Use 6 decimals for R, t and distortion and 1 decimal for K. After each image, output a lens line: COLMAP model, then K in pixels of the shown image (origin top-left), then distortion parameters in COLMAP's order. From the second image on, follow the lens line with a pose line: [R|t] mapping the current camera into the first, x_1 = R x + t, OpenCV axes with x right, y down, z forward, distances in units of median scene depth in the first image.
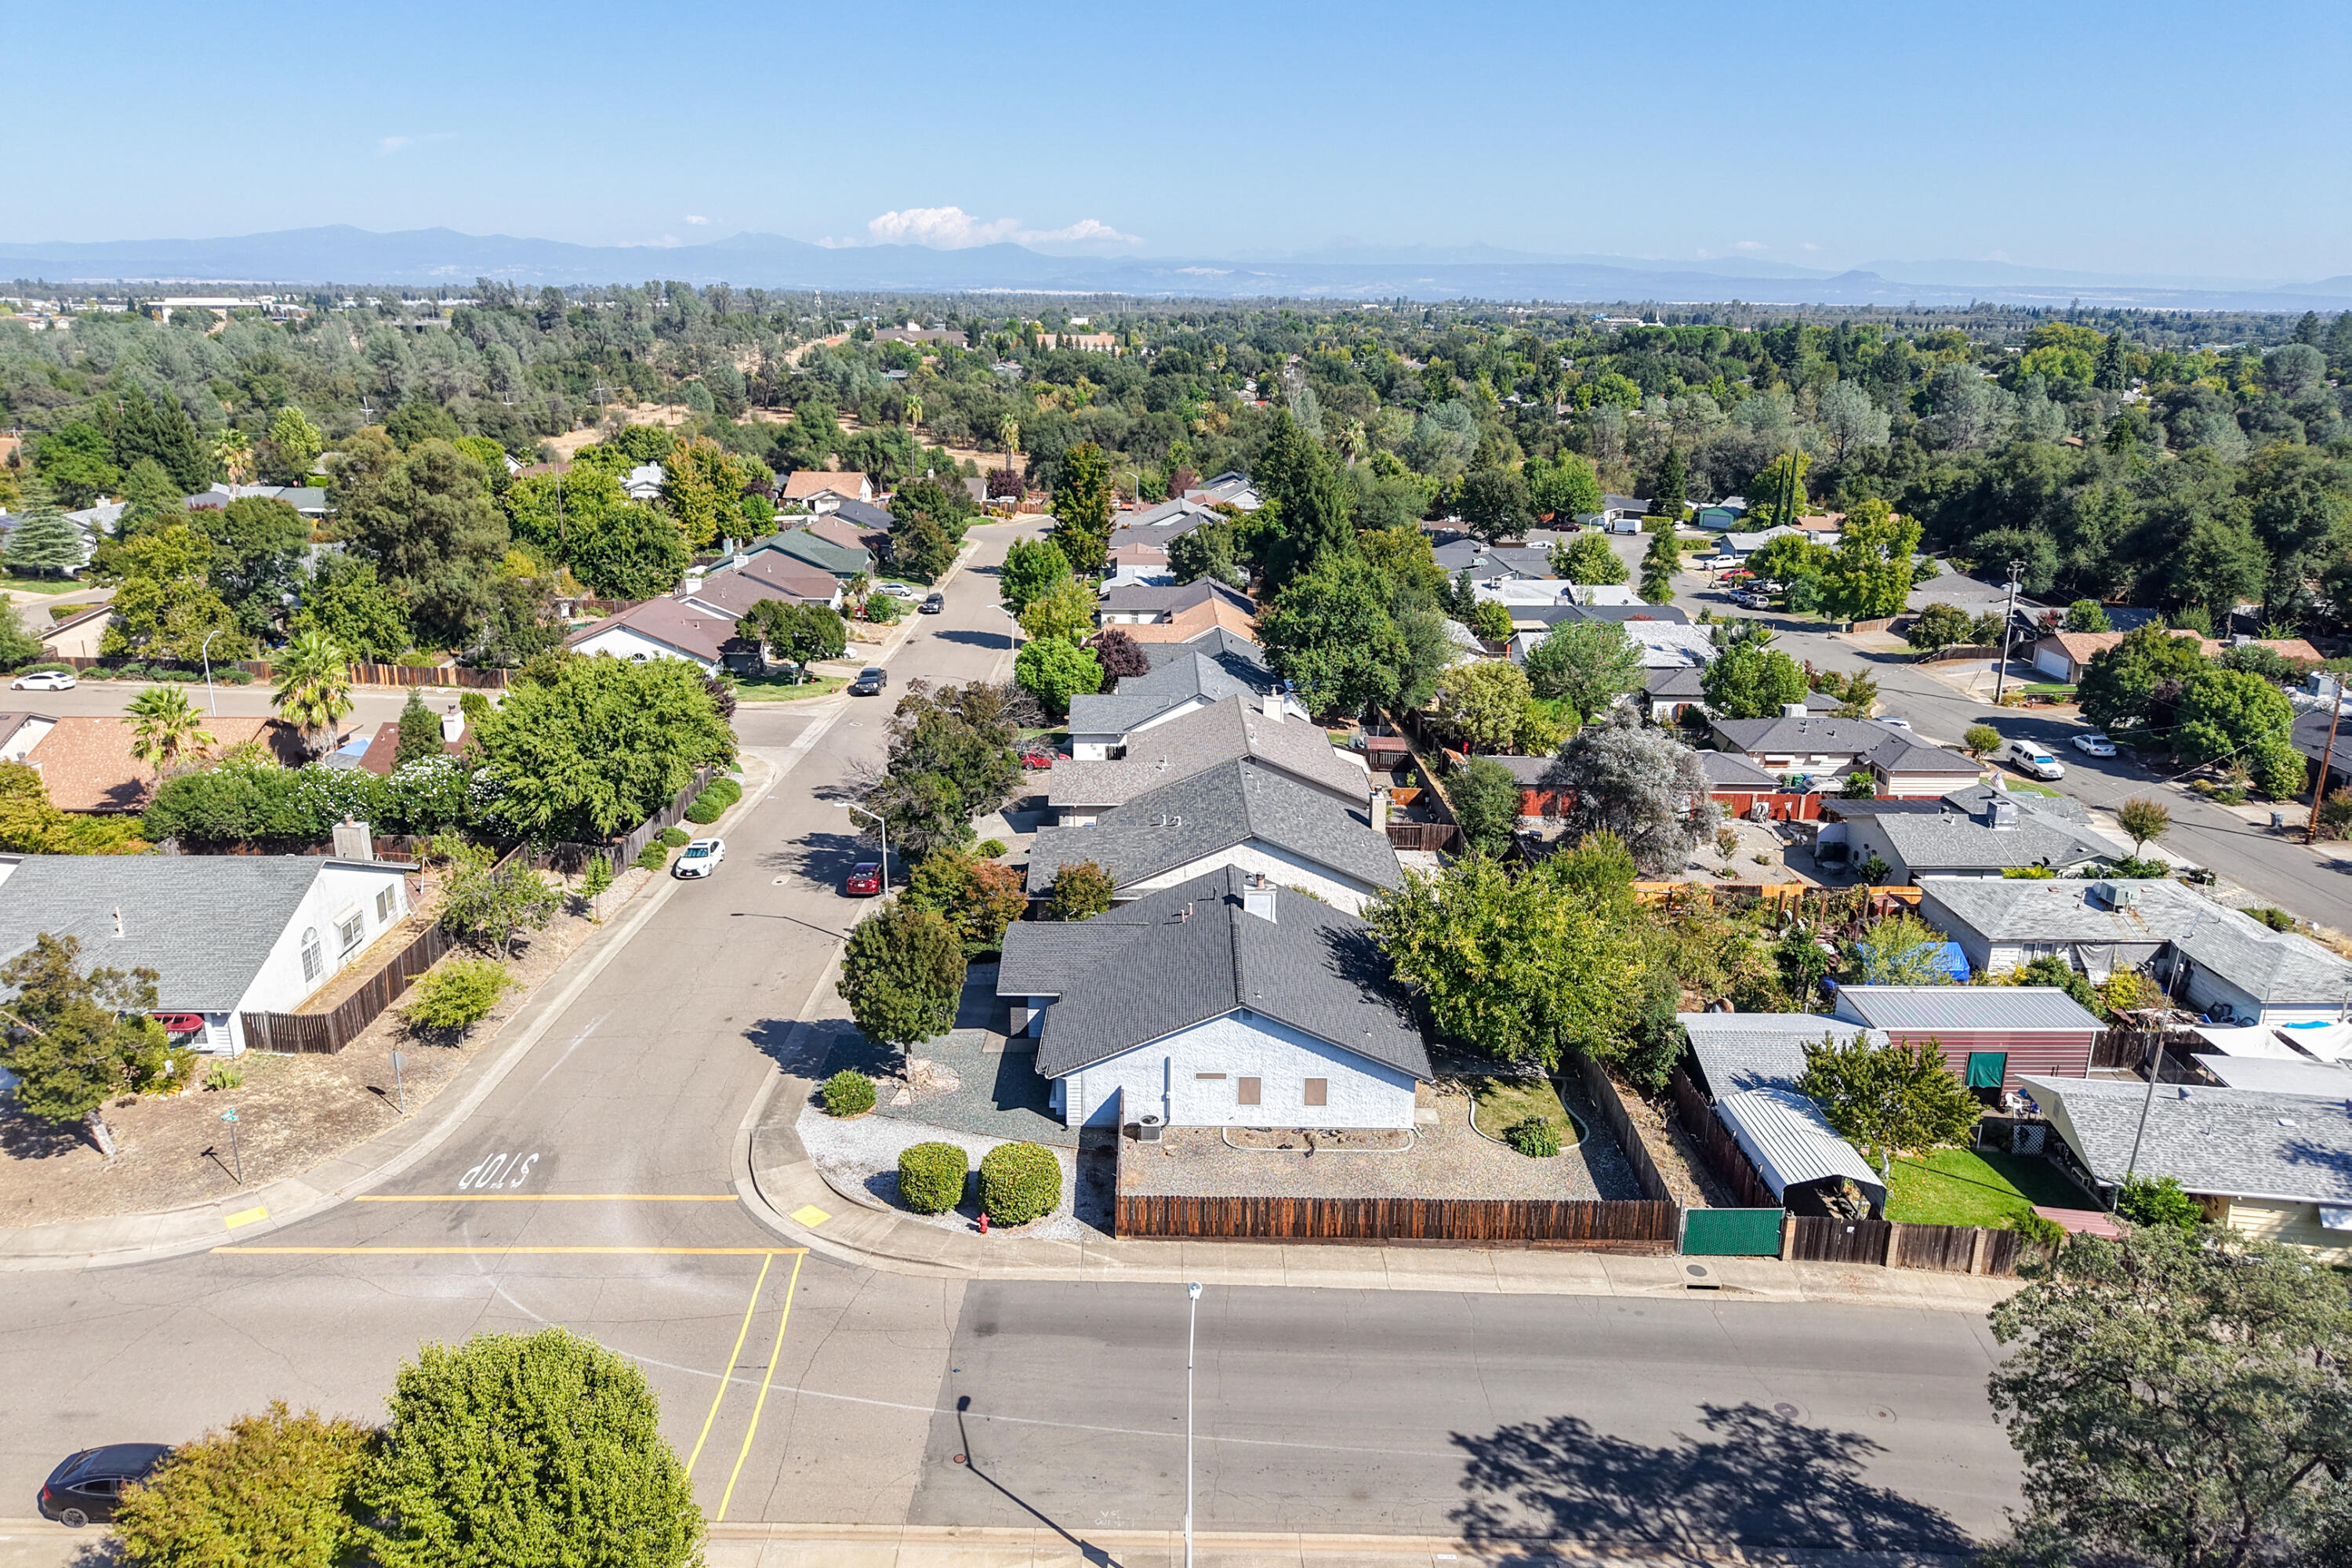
lens RADIAL K [[1560.4, 0, 1176.0], [0, 1560.4, 784.0], [0, 0, 1]] dist [0.026374, -0.026071]
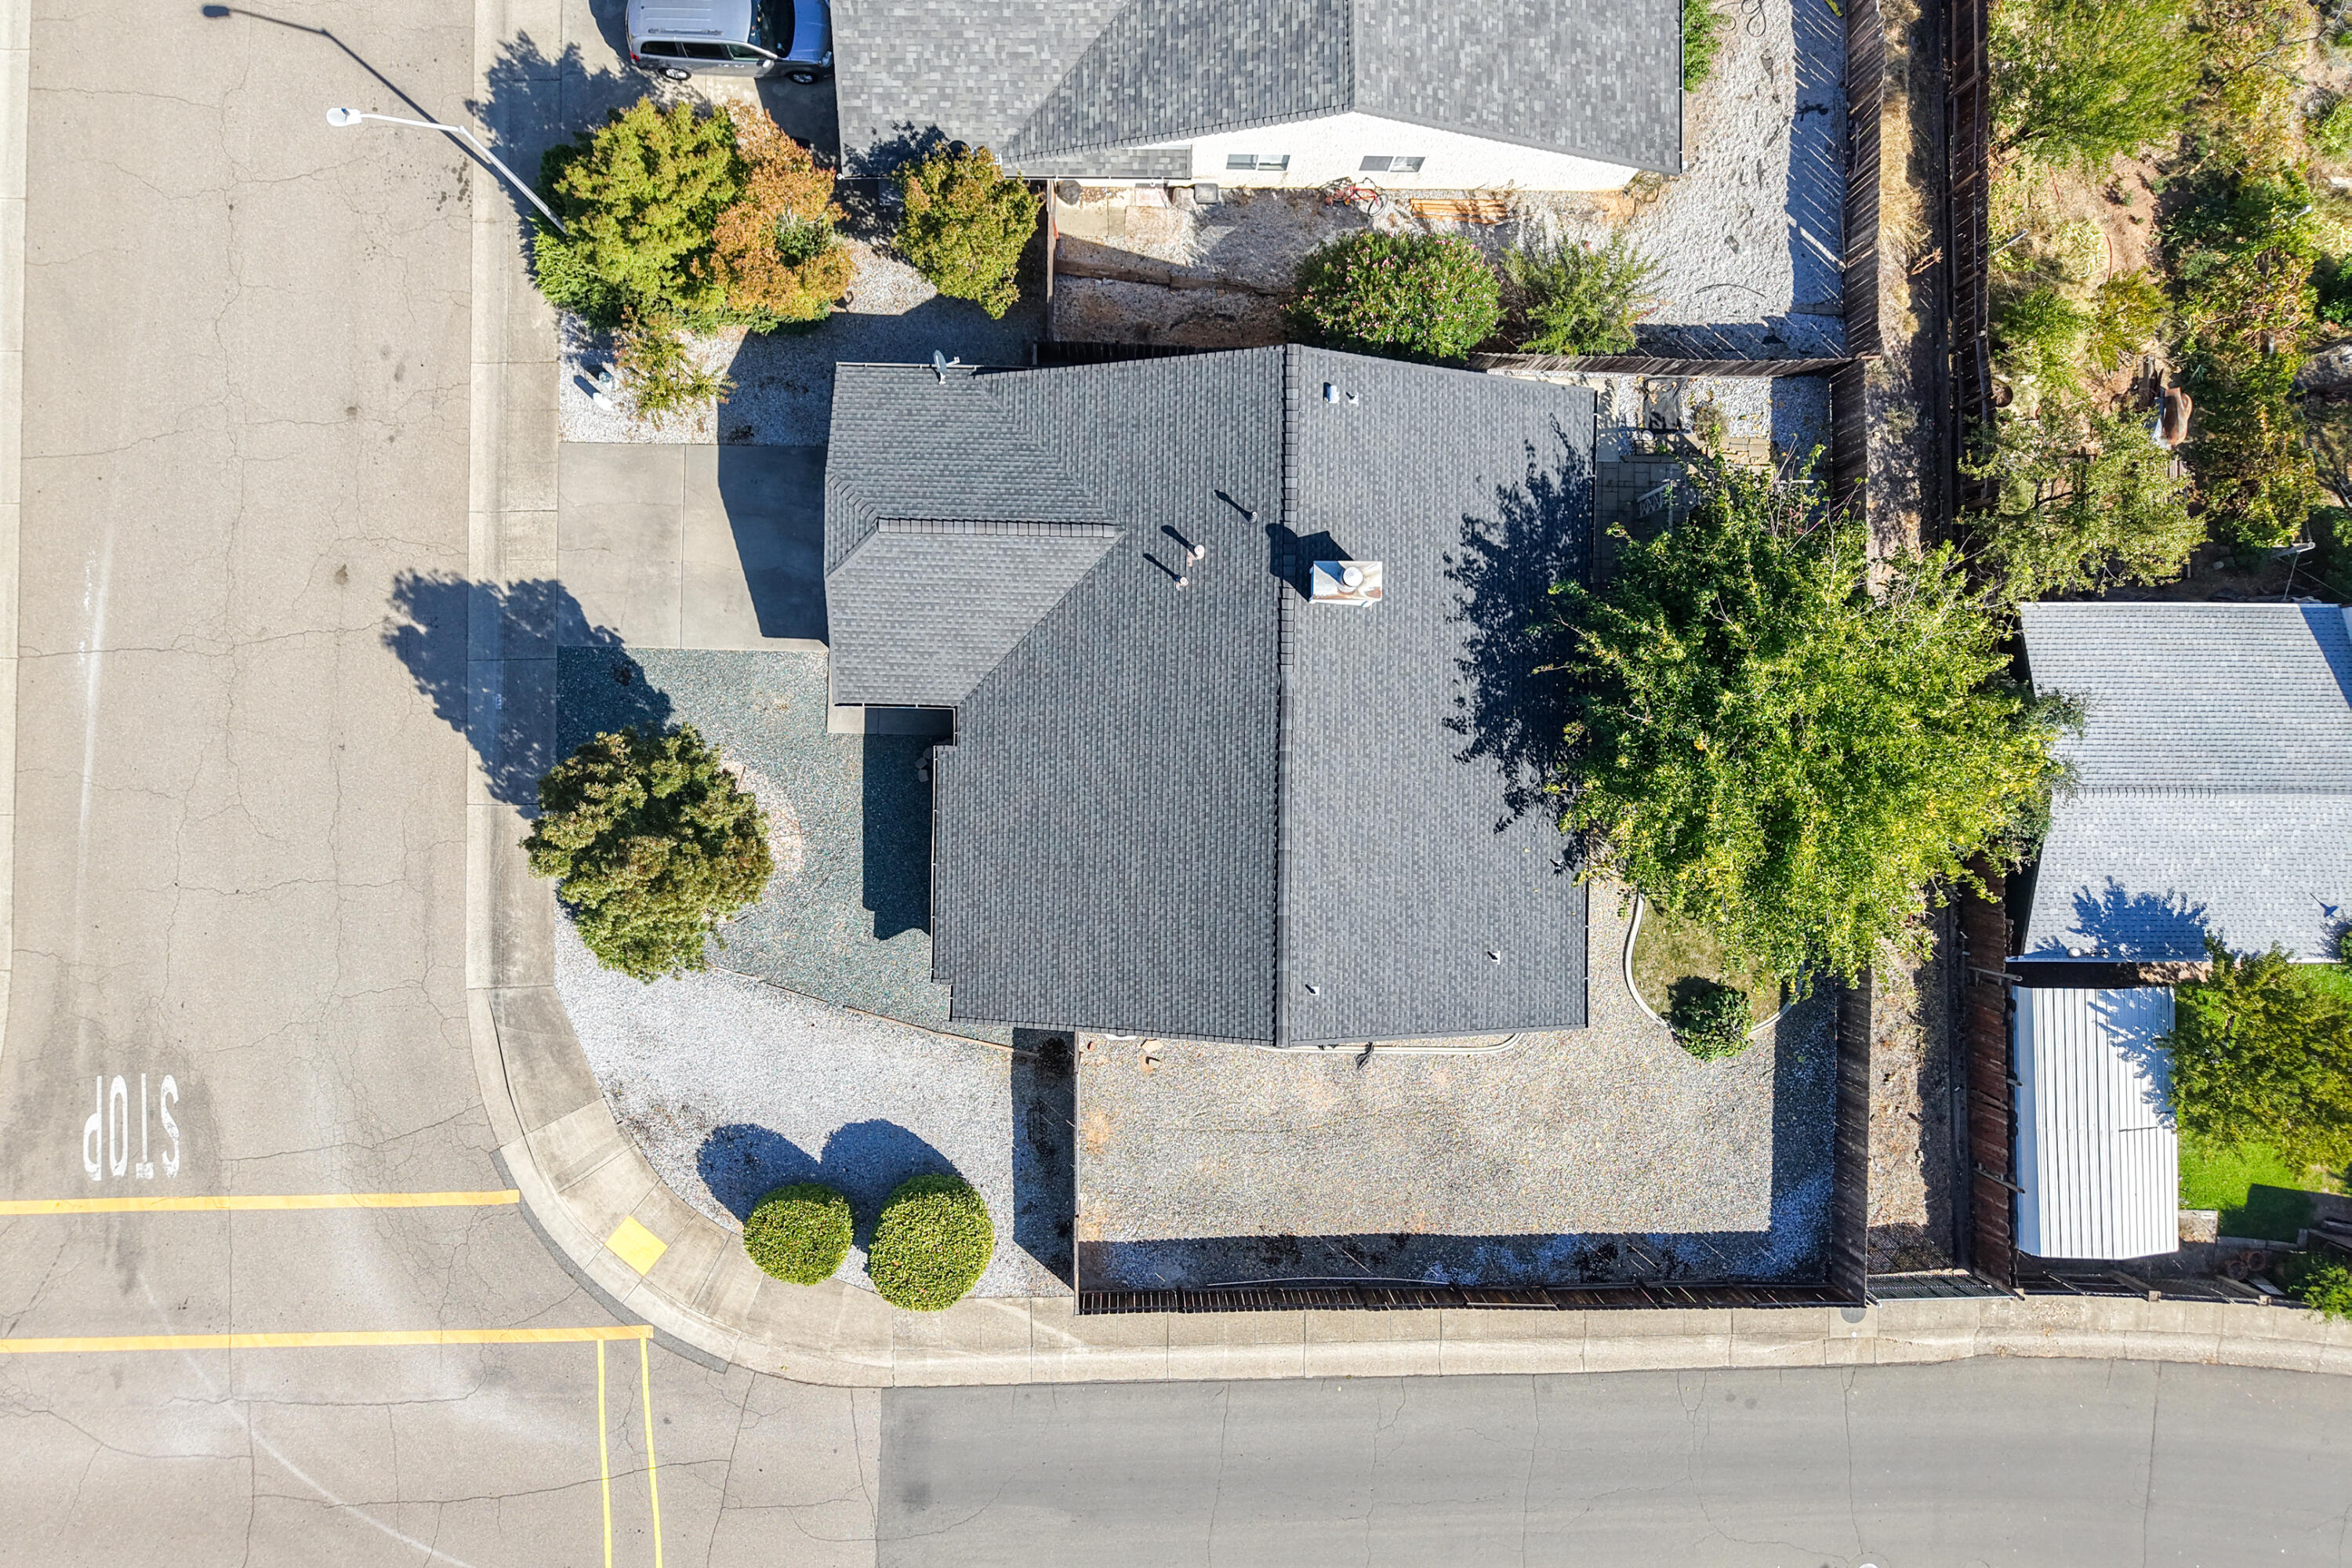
lens RADIAL K [[1573.1, 0, 1176.0], [0, 1573.1, 784.0], [0, 0, 1]] dist [0.024115, -0.027716]
pose [[0.999340, 0.011501, 0.034467, -0.021195], [-0.036328, 0.297498, 0.954031, -0.449393], [0.000719, -0.954653, 0.297719, 0.962635]]
